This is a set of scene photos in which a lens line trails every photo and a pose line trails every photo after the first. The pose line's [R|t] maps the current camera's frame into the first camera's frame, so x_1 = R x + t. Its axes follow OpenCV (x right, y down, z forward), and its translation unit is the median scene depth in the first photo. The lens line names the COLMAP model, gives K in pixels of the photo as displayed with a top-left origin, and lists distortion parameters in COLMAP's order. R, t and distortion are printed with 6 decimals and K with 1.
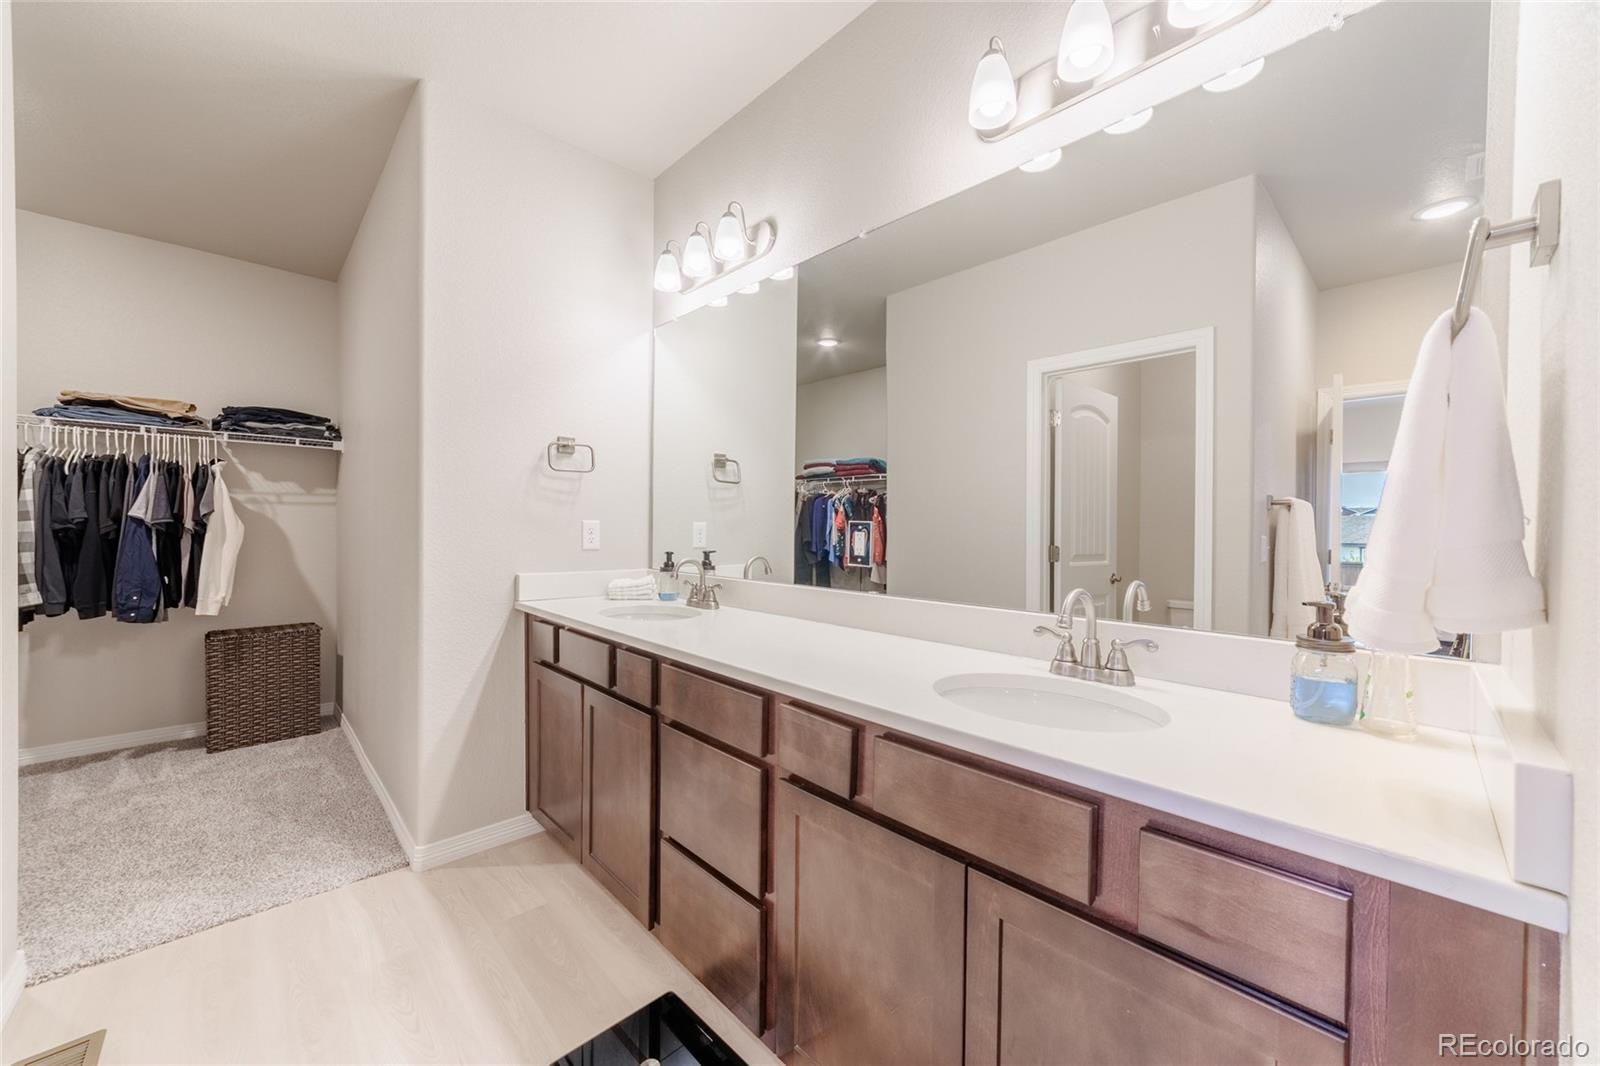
lens RADIAL K [[606.4, 0, 796.5], [0, 606.4, 535.1], [0, 0, 1]] dist [-0.023399, 0.010108]
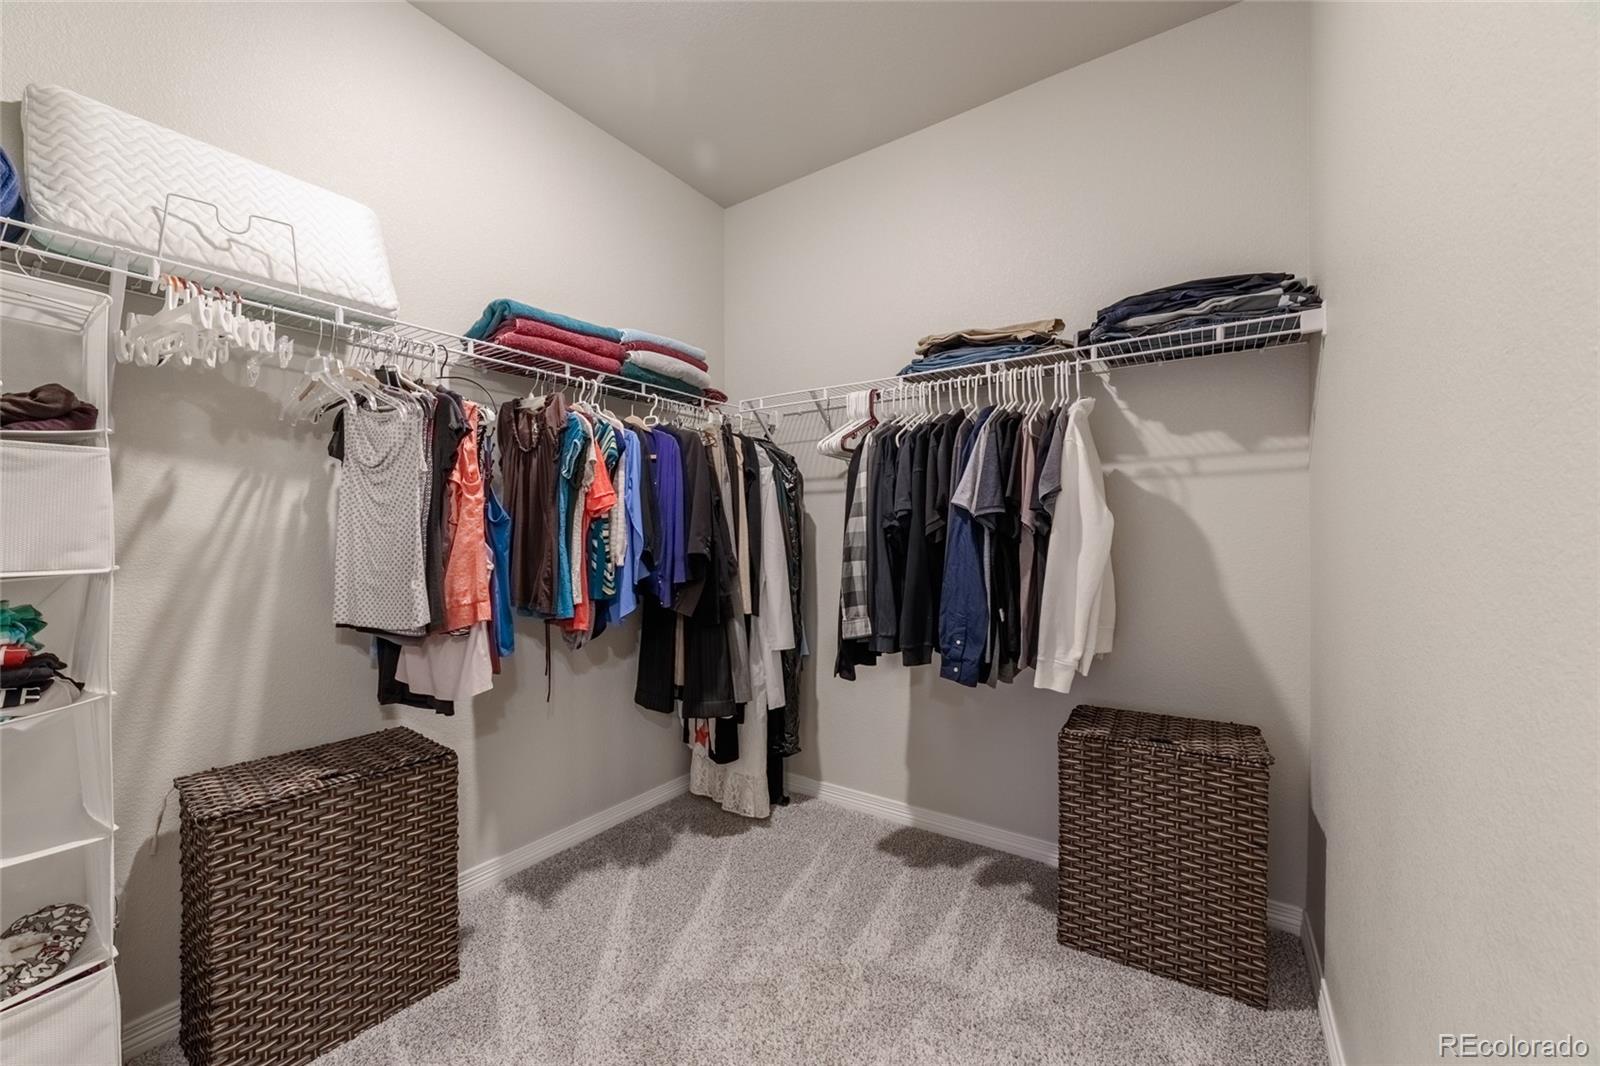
lens RADIAL K [[606.4, 0, 796.5], [0, 606.4, 535.1], [0, 0, 1]] dist [-0.023399, 0.010108]
pose [[0.204303, -0.004568, -0.978897, -0.508941], [-0.003253, 0.999980, -0.005345, 0.002097], [0.978902, 0.004277, 0.204284, 0.667066]]
